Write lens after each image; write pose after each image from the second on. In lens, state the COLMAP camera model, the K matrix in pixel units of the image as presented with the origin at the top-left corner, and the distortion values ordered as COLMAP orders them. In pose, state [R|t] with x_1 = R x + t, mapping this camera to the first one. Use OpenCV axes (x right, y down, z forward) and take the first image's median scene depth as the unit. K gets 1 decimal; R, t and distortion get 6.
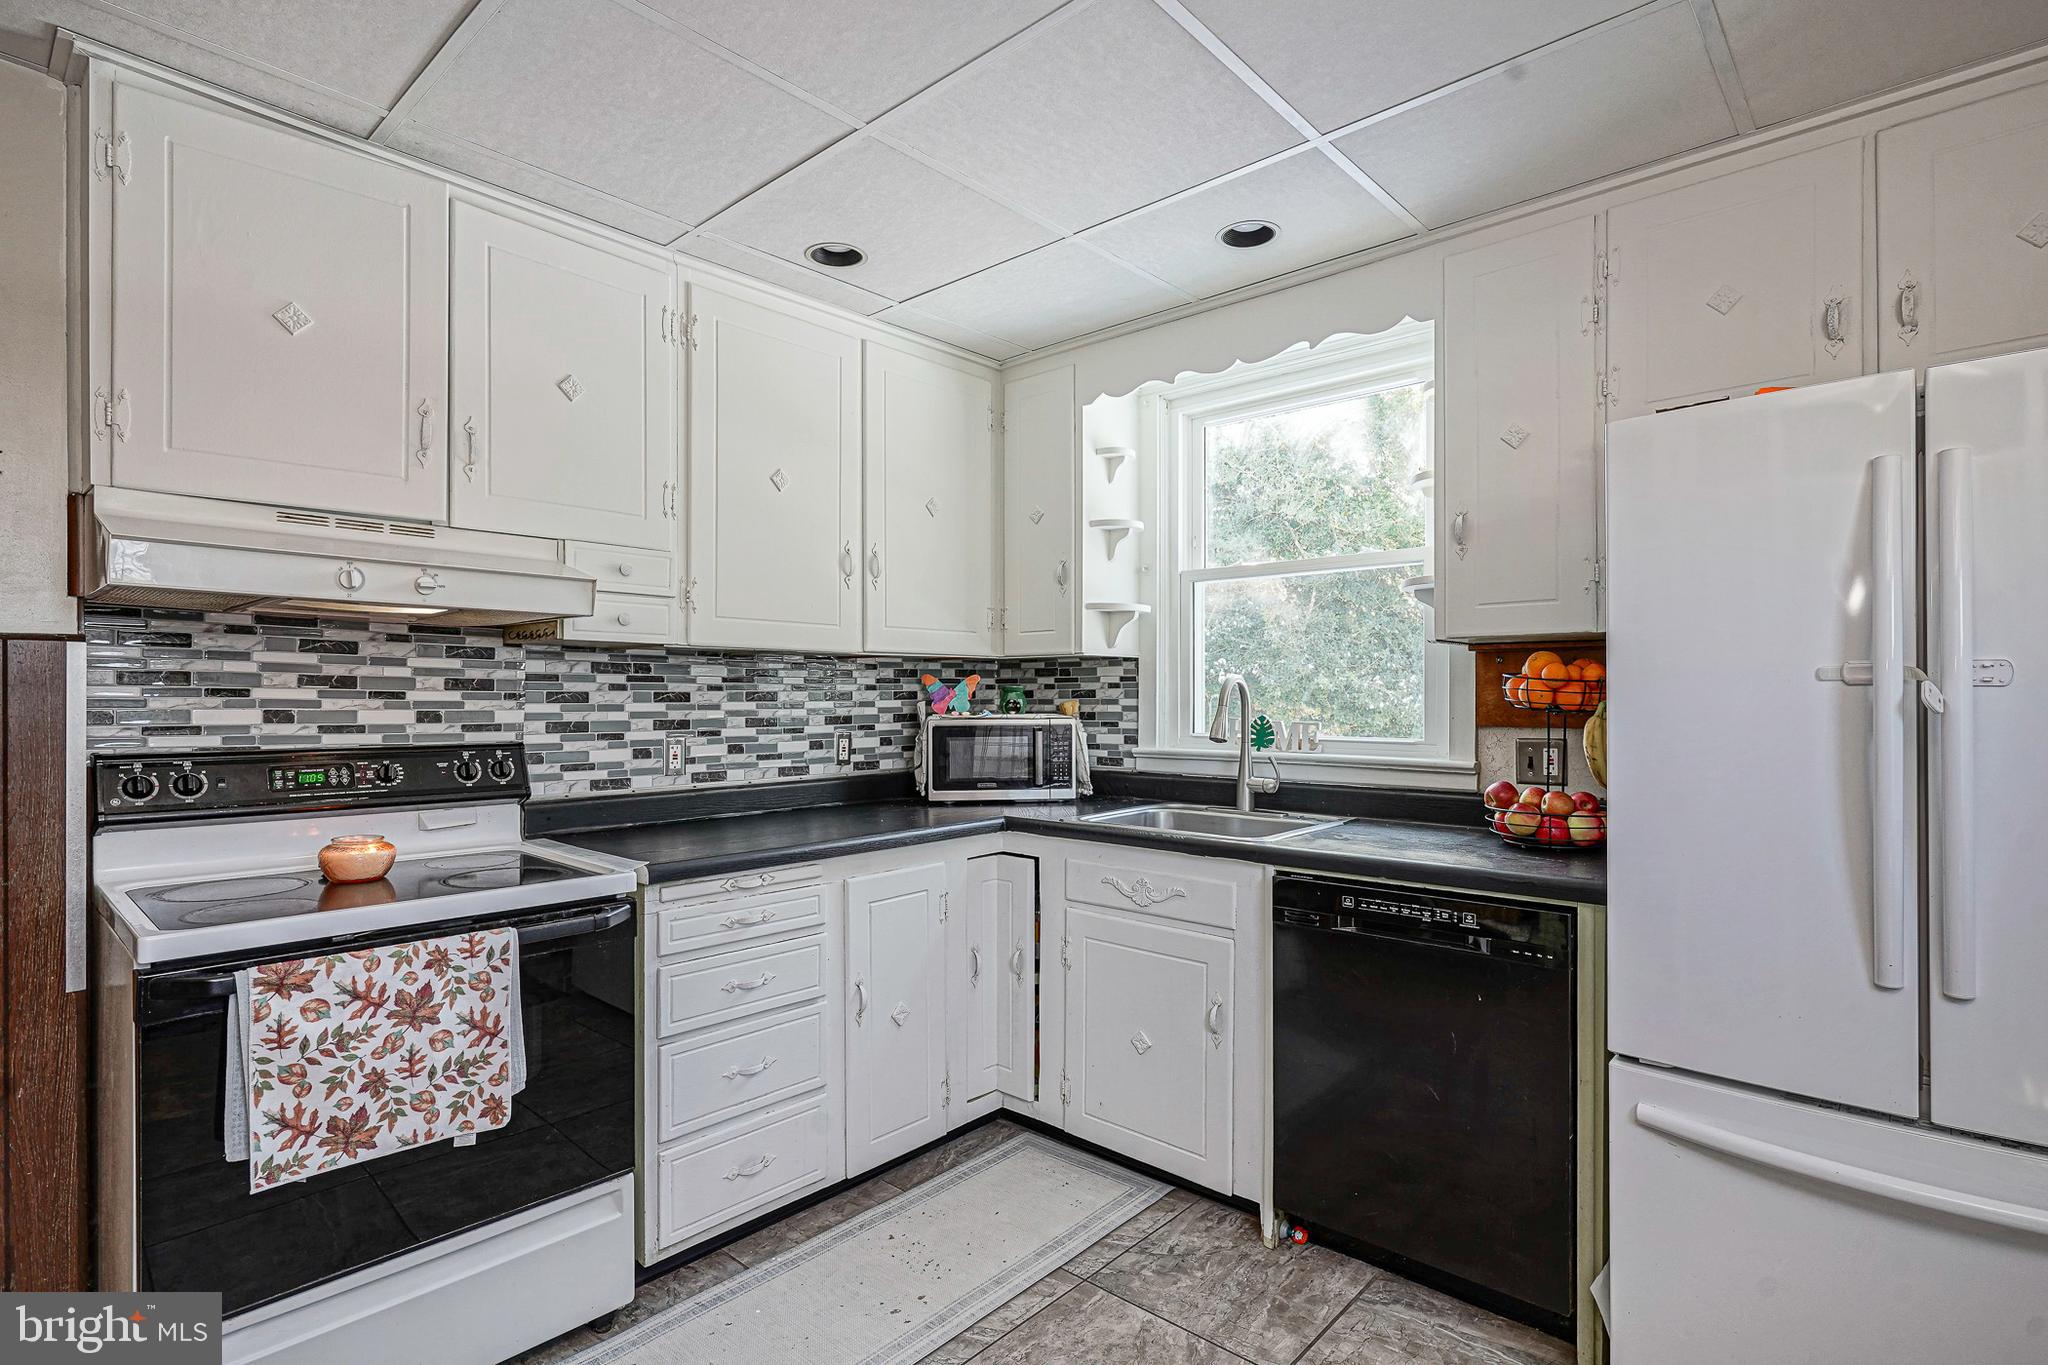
lens RADIAL K [[1010.7, 0, 1019.3], [0, 1010.7, 695.4], [0, 0, 1]] dist [-0.001256, 0.000733]
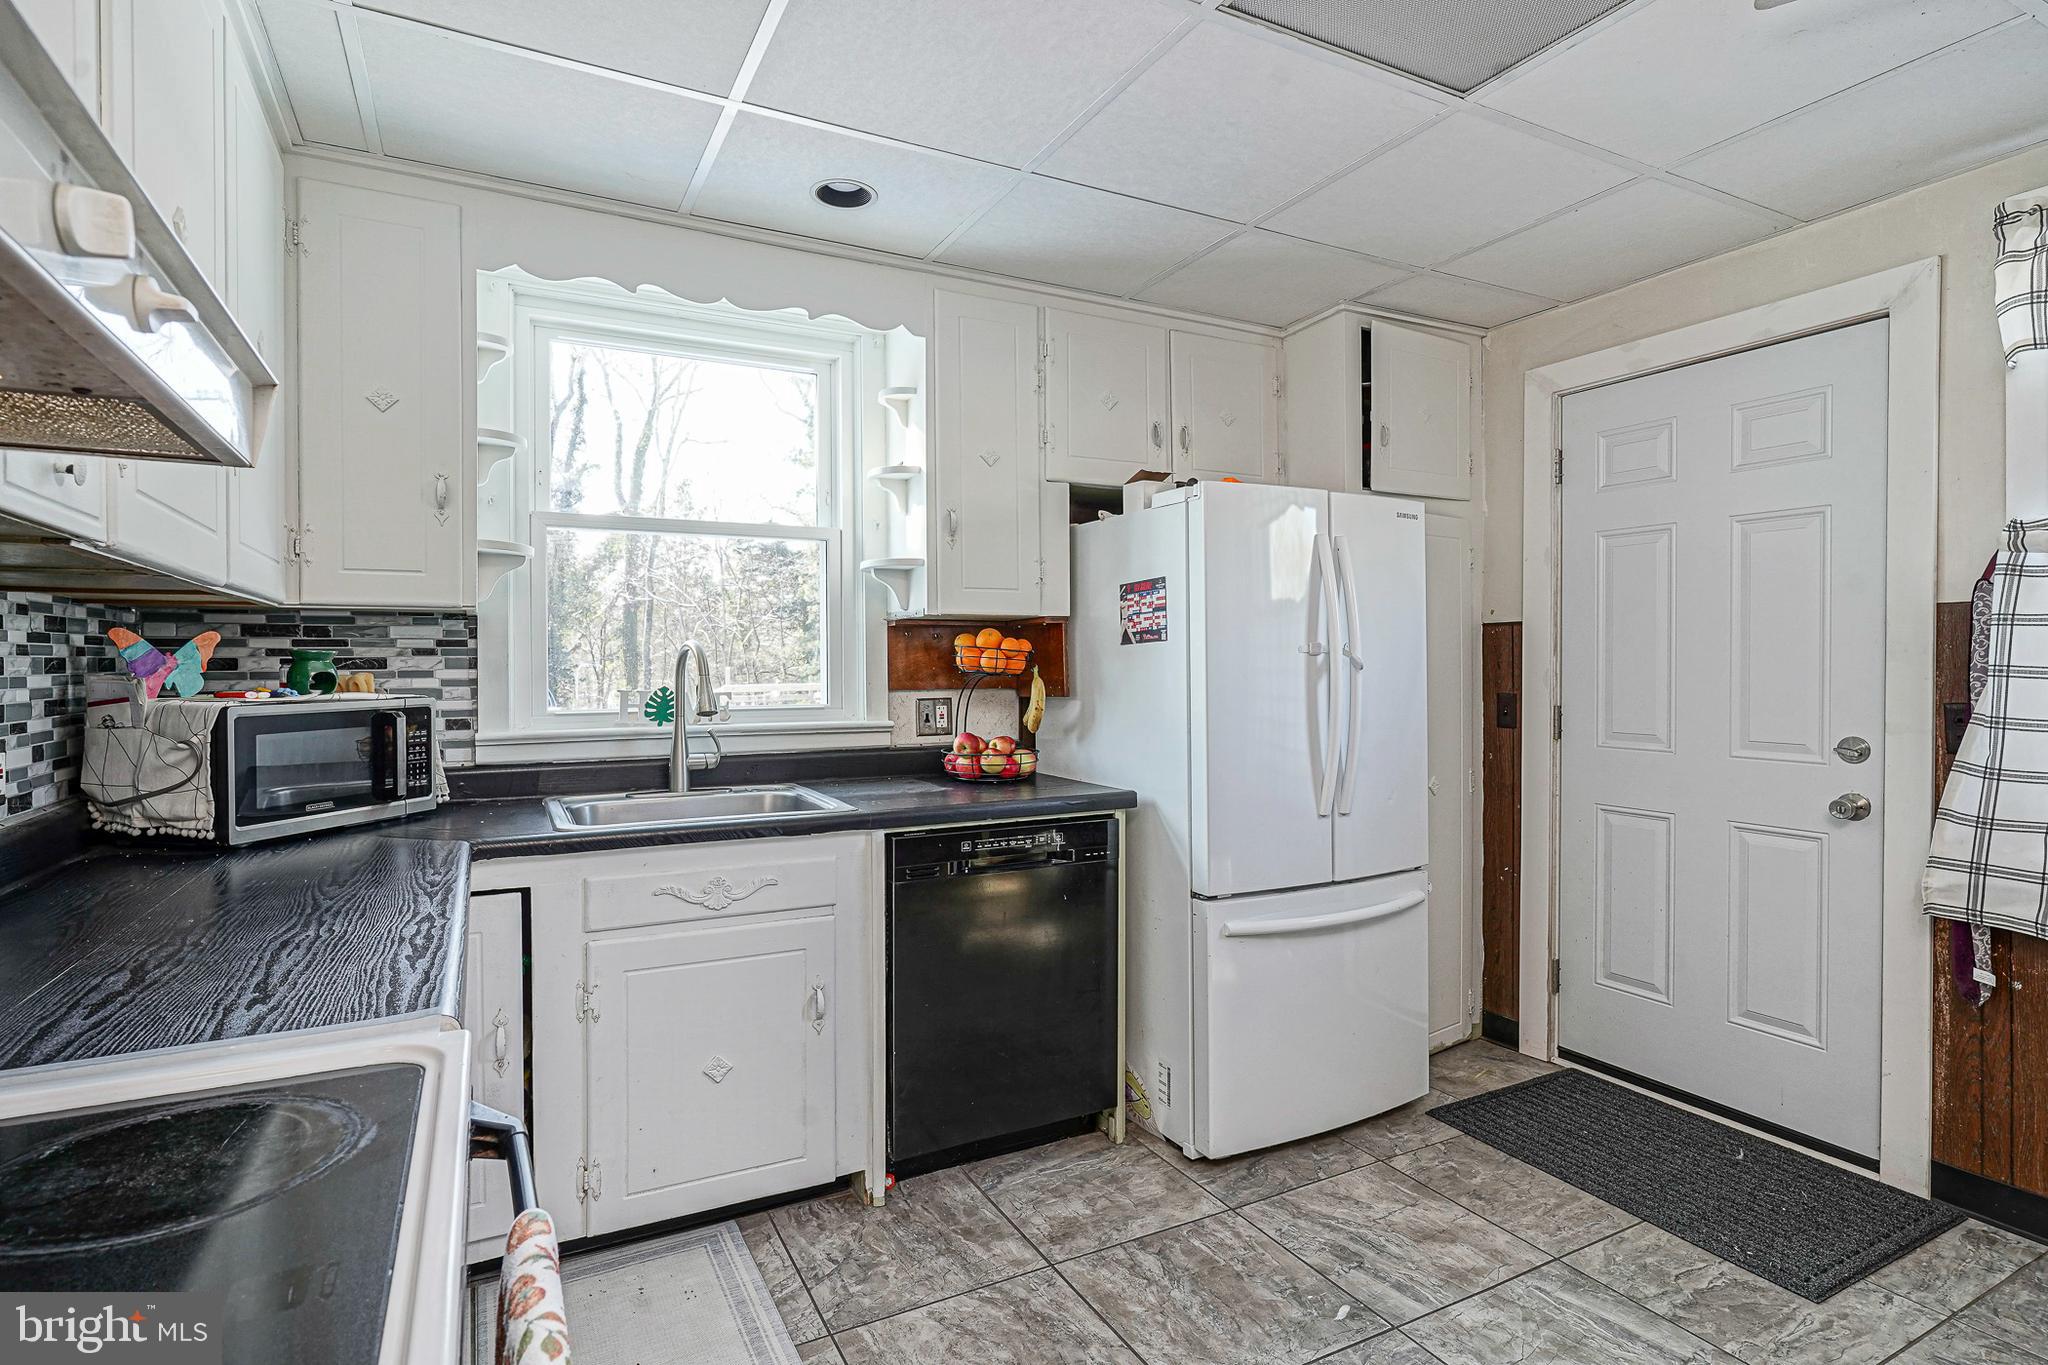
lens RADIAL K [[1006.5, 0, 986.3], [0, 1006.5, 669.9], [0, 0, 1]] dist [-0.004447, 0.005414]
pose [[0.362606, -0.005160, 0.931928, -0.526967], [0.005232, 0.999980, 0.003501, 0.003491], [-0.931928, 0.003606, 0.362625, 0.428383]]
